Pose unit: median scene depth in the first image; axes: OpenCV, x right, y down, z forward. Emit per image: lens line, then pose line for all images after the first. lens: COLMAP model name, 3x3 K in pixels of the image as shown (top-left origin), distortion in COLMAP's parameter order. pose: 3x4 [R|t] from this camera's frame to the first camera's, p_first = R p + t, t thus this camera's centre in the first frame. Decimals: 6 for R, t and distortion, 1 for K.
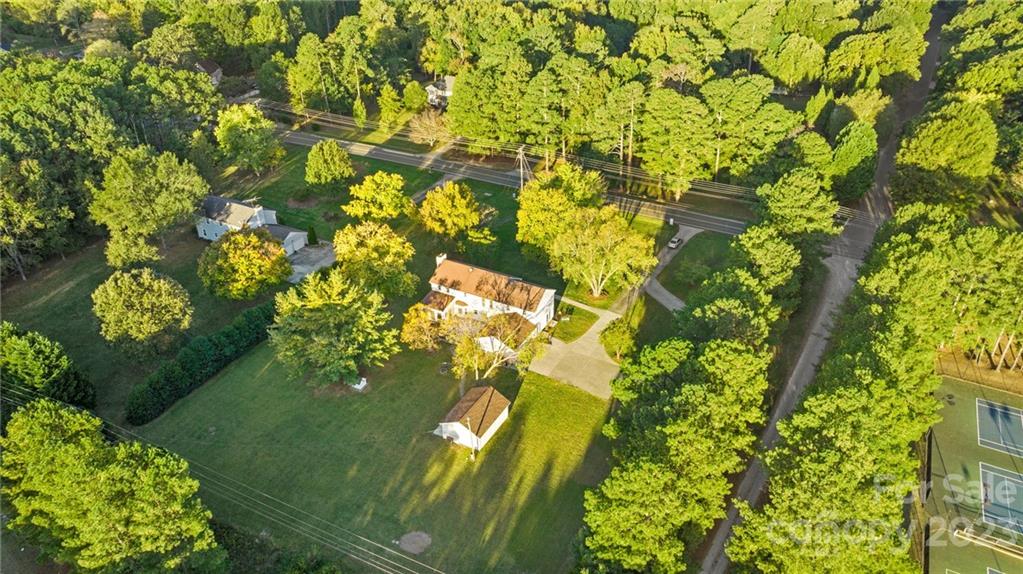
lens RADIAL K [[706.9, 0, 511.5], [0, 706.9, 287.0], [0, 0, 1]] dist [-0.057586, 0.070968]
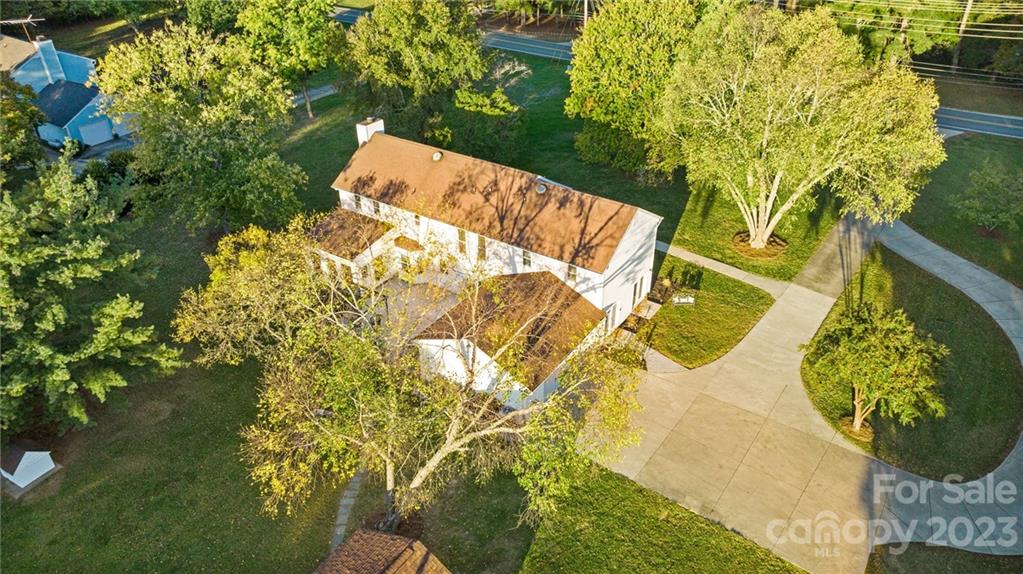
lens RADIAL K [[722.0, 0, 511.5], [0, 722.0, 287.0], [0, 0, 1]] dist [-0.042727, 0.046139]
pose [[0.995142, 0.051199, -0.084089, 0.017311], [-0.049305, 0.998484, 0.024453, 0.032027], [0.085213, -0.020188, 0.996158, 0.578033]]
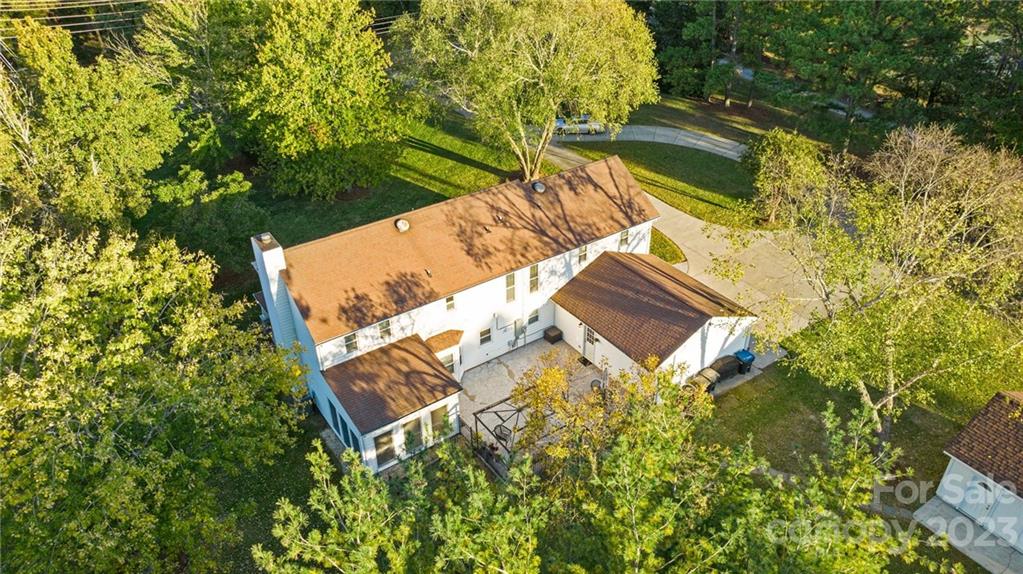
lens RADIAL K [[706.9, 0, 511.5], [0, 706.9, 287.0], [0, 0, 1]] dist [-0.057586, 0.070968]
pose [[0.454414, -0.491633, 0.742836, -0.243185], [0.470780, 0.840476, 0.268265, -0.054710], [-0.756224, 0.227810, 0.613375, 0.748575]]
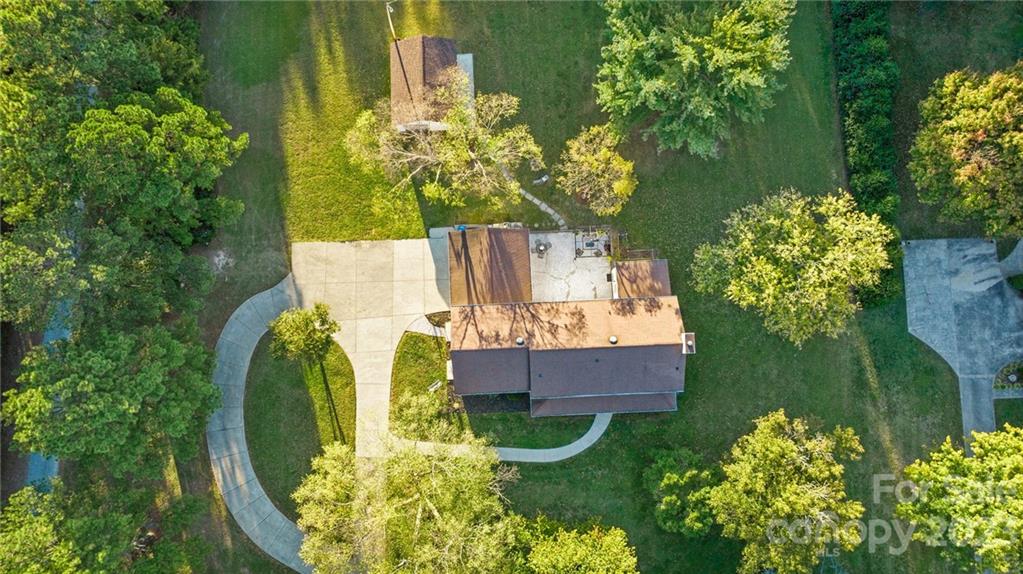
lens RADIAL K [[722.0, 0, 511.5], [0, 722.0, 287.0], [0, 0, 1]] dist [-0.042727, 0.046139]
pose [[-0.865849, 0.499193, -0.033340, 0.003302], [-0.267545, -0.405687, 0.873978, -0.412392], [0.422758, 0.765653, 0.484820, 0.645998]]
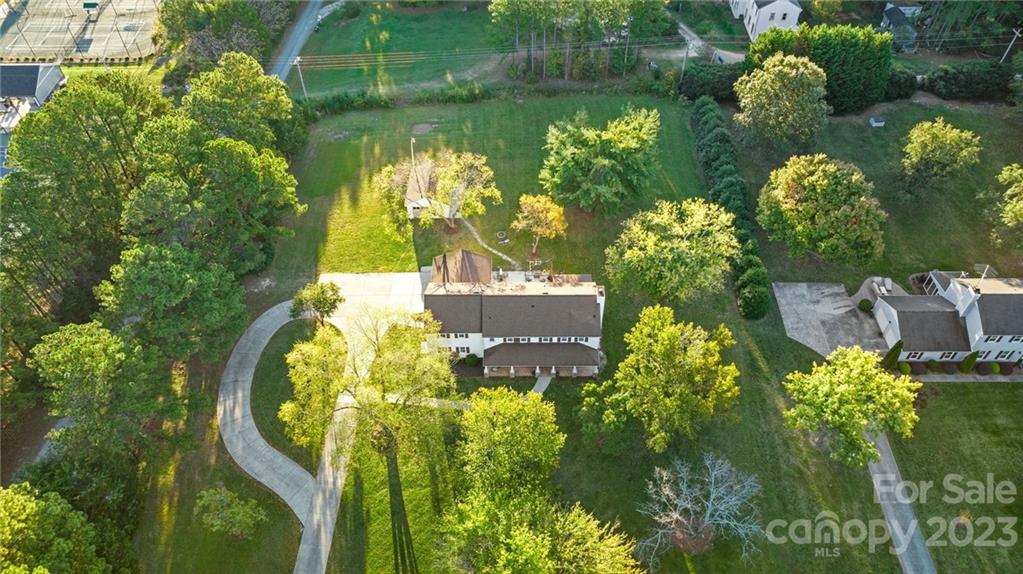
lens RADIAL K [[722.0, 0, 511.5], [0, 722.0, 287.0], [0, 0, 1]] dist [-0.042727, 0.046139]
pose [[-0.890219, 0.353478, -0.287338, 0.154740], [-0.229475, 0.196911, 0.953188, -0.632141], [0.393511, 0.914483, -0.094180, 0.973762]]
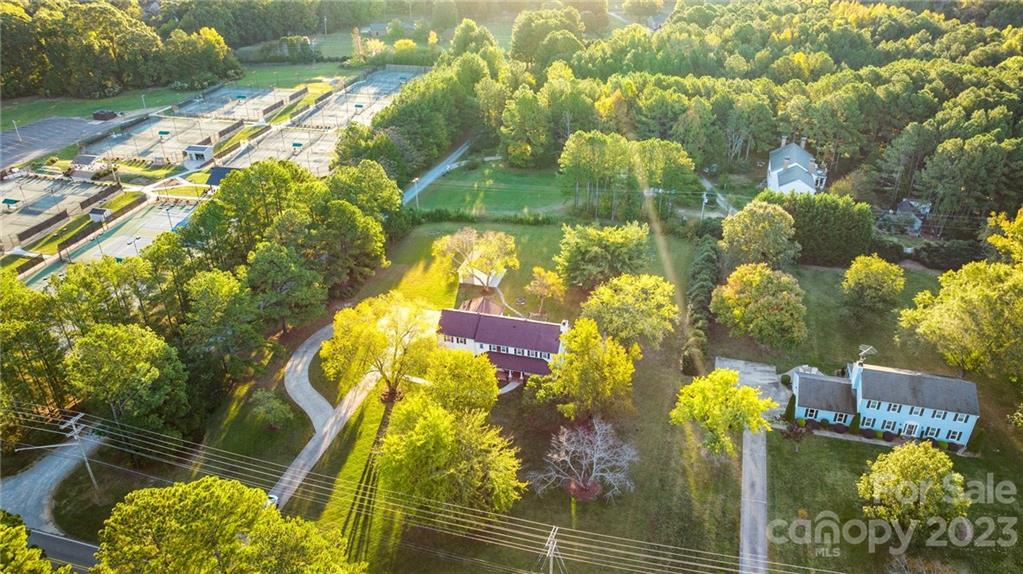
lens RADIAL K [[722.0, 0, 511.5], [0, 722.0, 287.0], [0, 0, 1]] dist [-0.042727, 0.046139]
pose [[-0.977373, 0.128202, -0.168246, 0.106140], [-0.094064, 0.448995, 0.888569, -0.824543], [0.189457, 0.884290, -0.426776, 1.264479]]
